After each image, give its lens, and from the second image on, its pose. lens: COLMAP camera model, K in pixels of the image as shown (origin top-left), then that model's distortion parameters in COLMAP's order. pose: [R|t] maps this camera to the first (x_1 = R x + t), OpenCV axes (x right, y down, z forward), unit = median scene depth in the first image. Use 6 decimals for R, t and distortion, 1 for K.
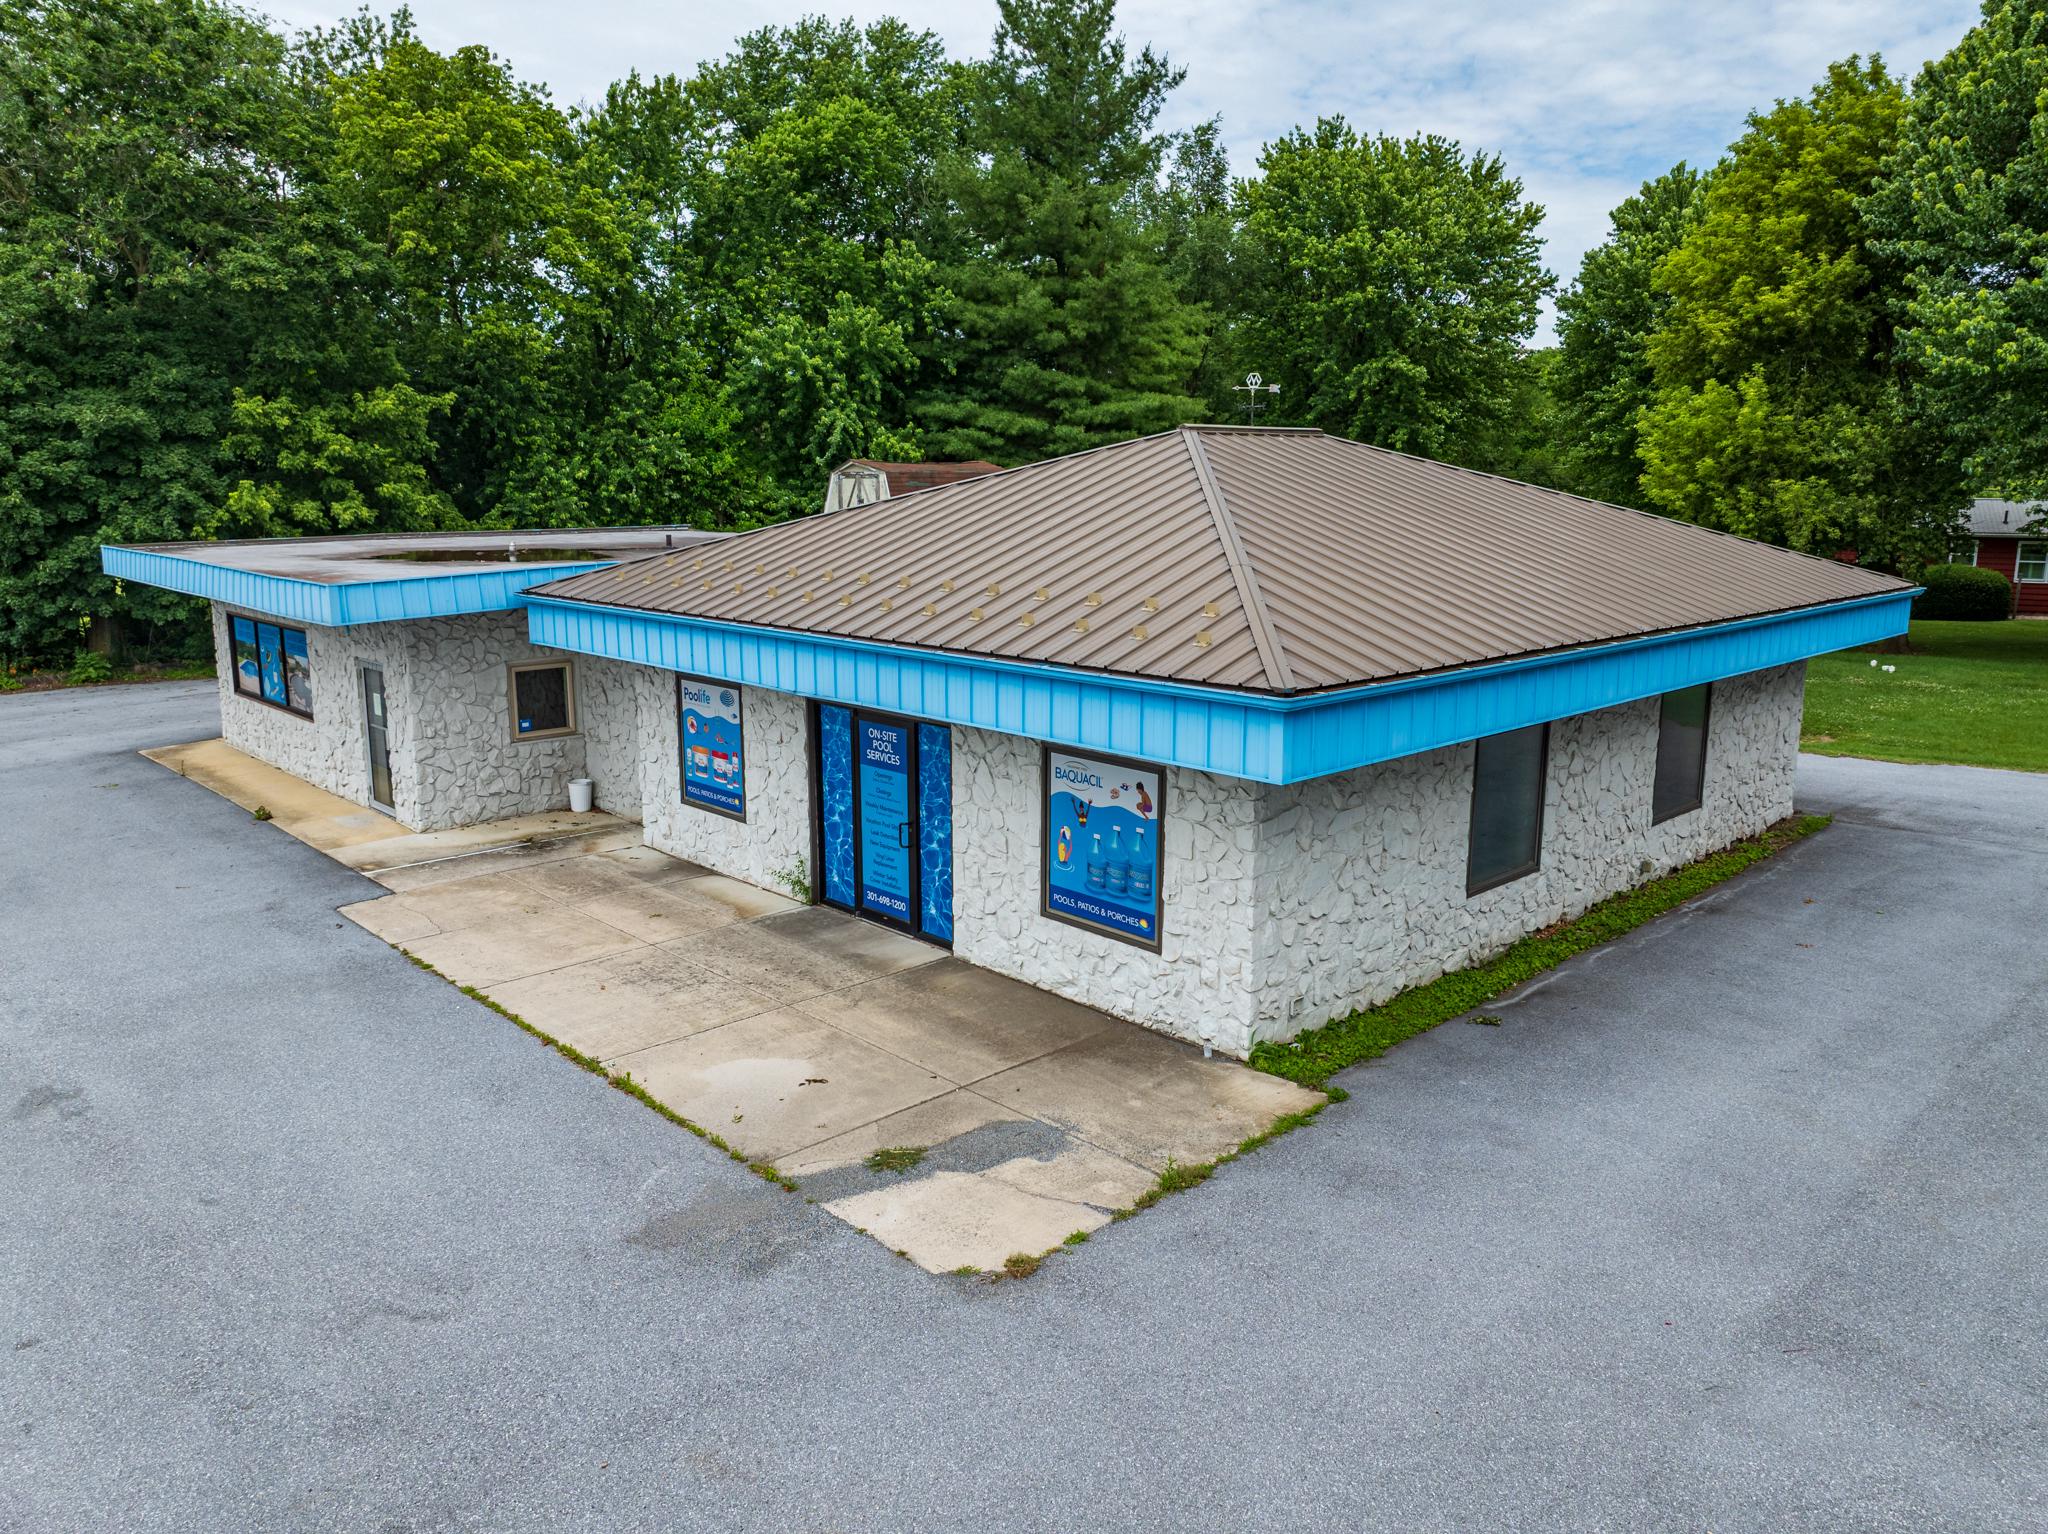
lens RADIAL K [[1448.2, 0, 1025.9], [0, 1448.2, 749.3], [0, 0, 1]] dist [-0.047369, 0.023179]
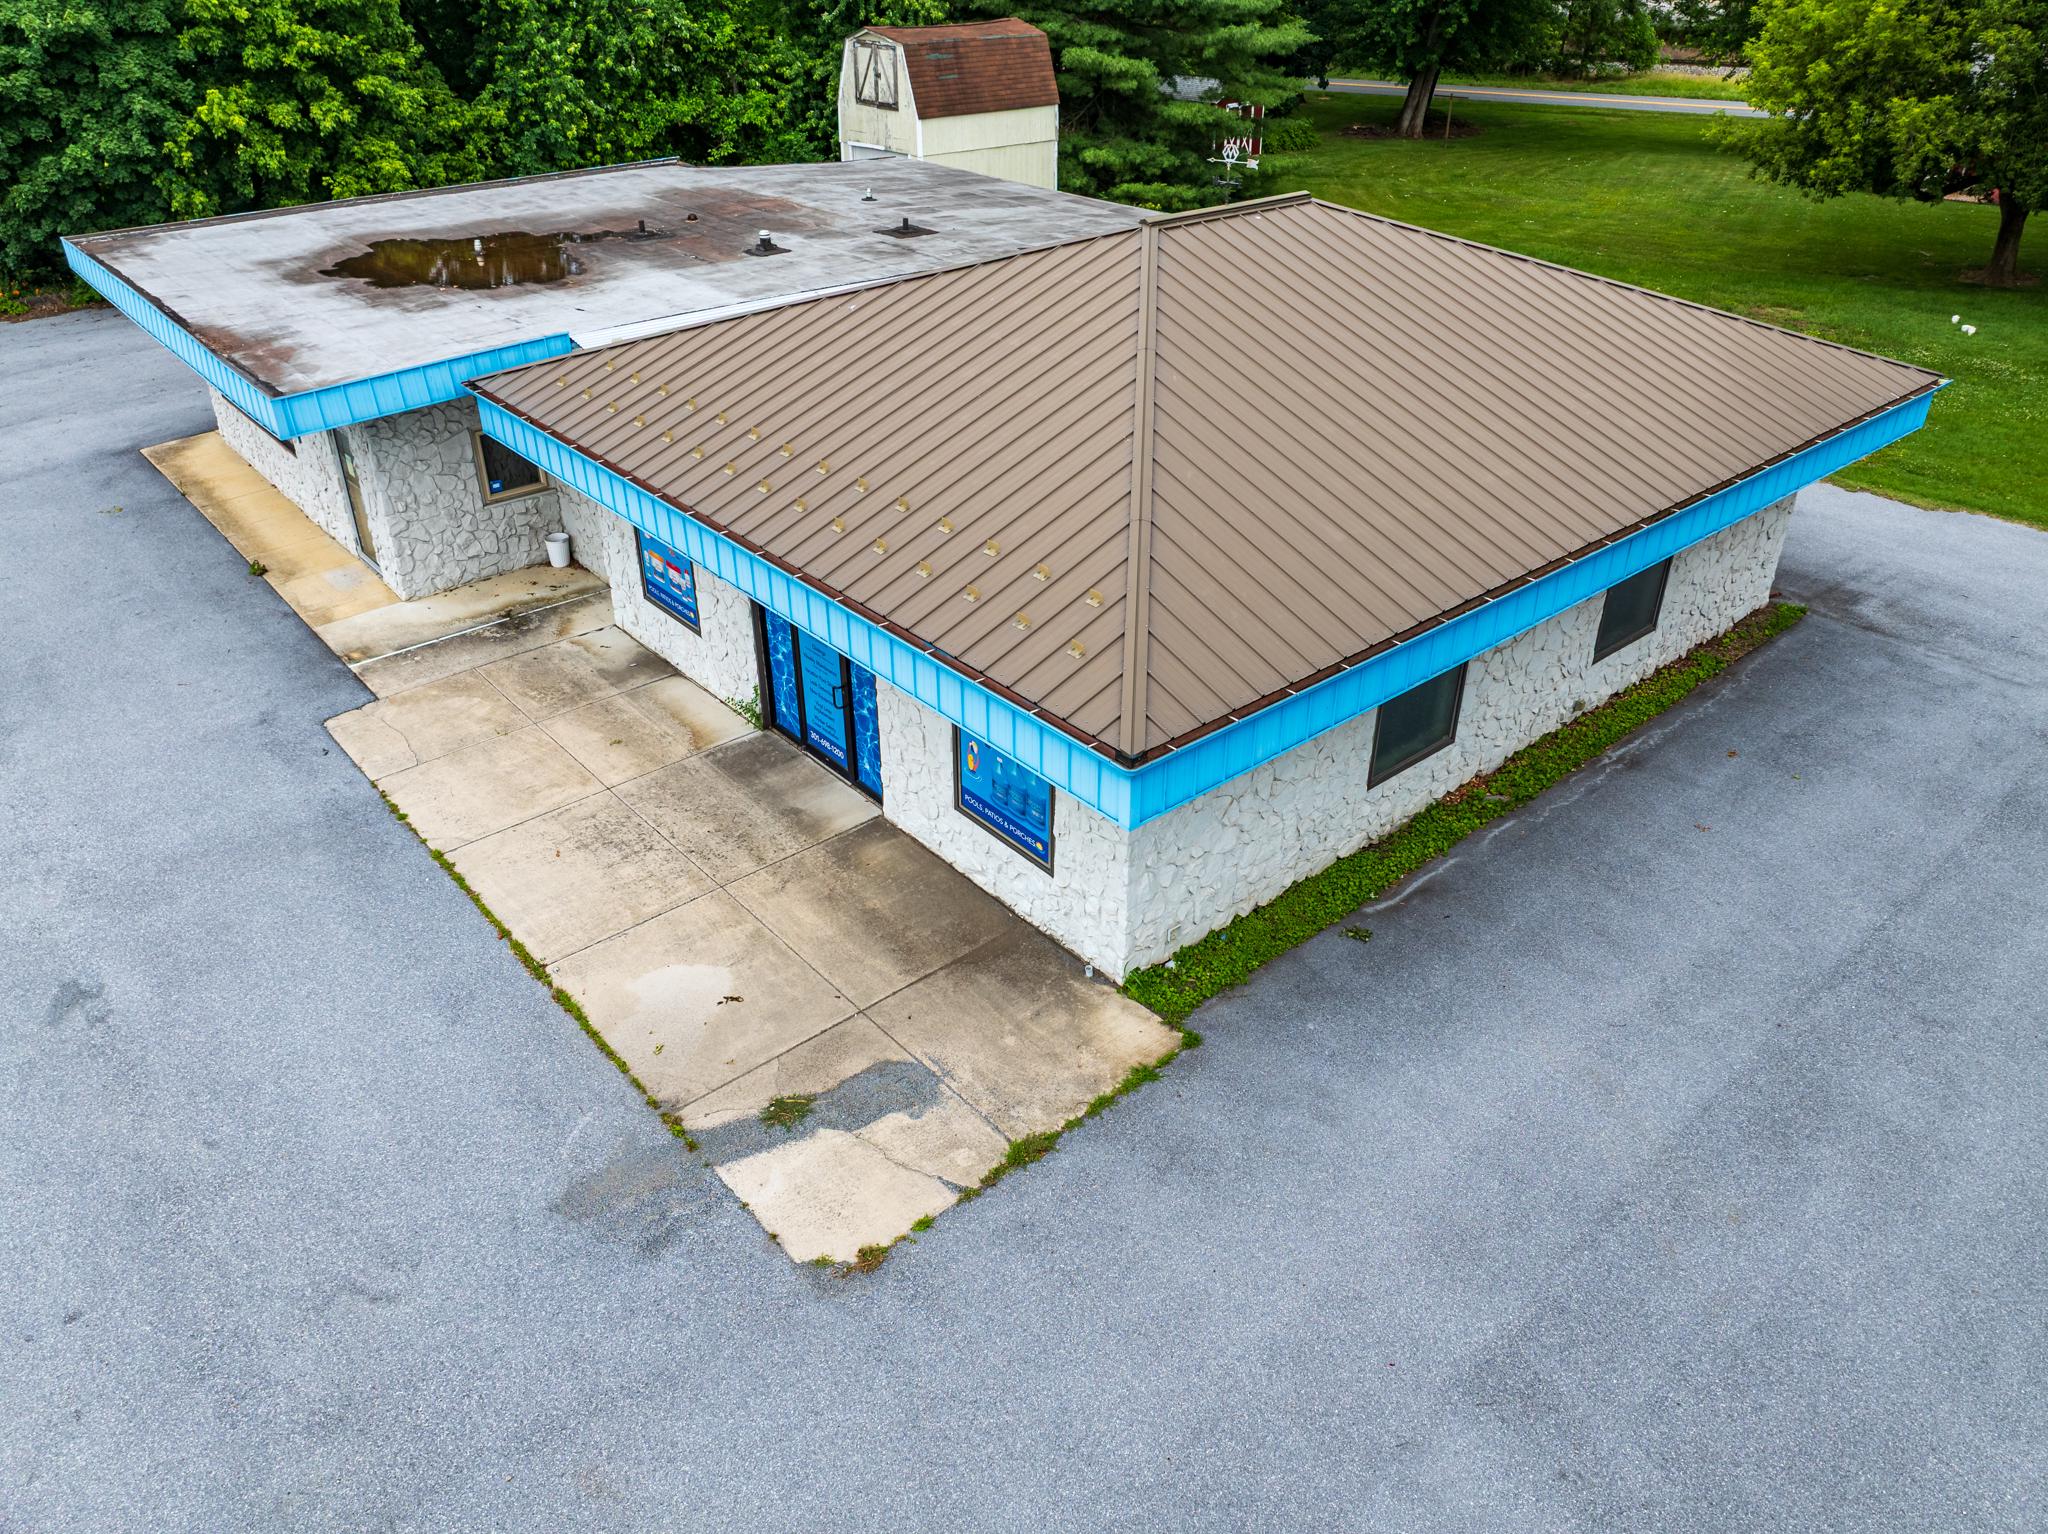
lens RADIAL K [[1448.2, 0, 1020.7], [0, 1448.2, 751.3], [0, 0, 1]] dist [-0.047369, 0.023179]
pose [[0.998466, 0.029058, -0.047121, 0.113323], [-0.010986, 0.938244, 0.345800, -0.307935], [0.054259, -0.344752, 0.937124, 0.021126]]
